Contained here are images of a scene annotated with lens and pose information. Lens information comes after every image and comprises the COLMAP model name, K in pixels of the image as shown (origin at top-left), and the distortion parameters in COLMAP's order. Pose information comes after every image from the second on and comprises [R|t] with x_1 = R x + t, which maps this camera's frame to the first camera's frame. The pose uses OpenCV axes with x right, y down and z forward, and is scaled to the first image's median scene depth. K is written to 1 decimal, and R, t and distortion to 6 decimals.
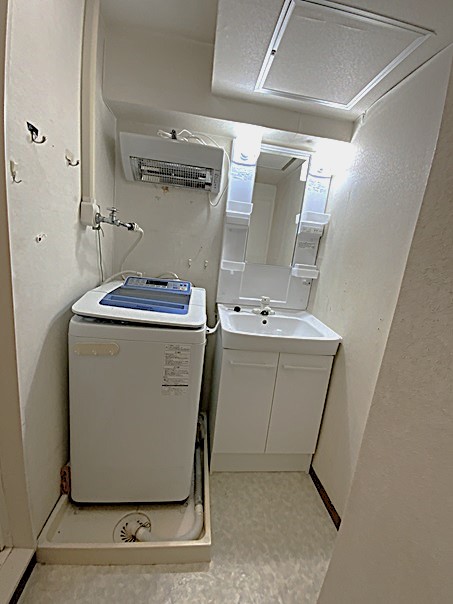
lens RADIAL K [[244.0, 0, 227.6], [0, 244.0, 302.8], [0, 0, 1]] dist [0.018287, -0.016055]
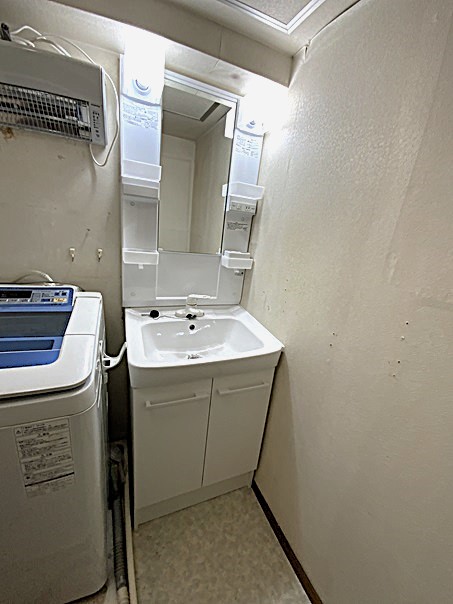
lens RADIAL K [[244.0, 0, 227.6], [0, 244.0, 302.8], [0, 0, 1]] dist [0.018287, -0.016055]
pose [[0.957348, -0.088617, 0.275013, 0.057799], [0.050049, 0.988278, 0.144226, -0.116140], [-0.284571, -0.124310, 0.950561, 0.246038]]
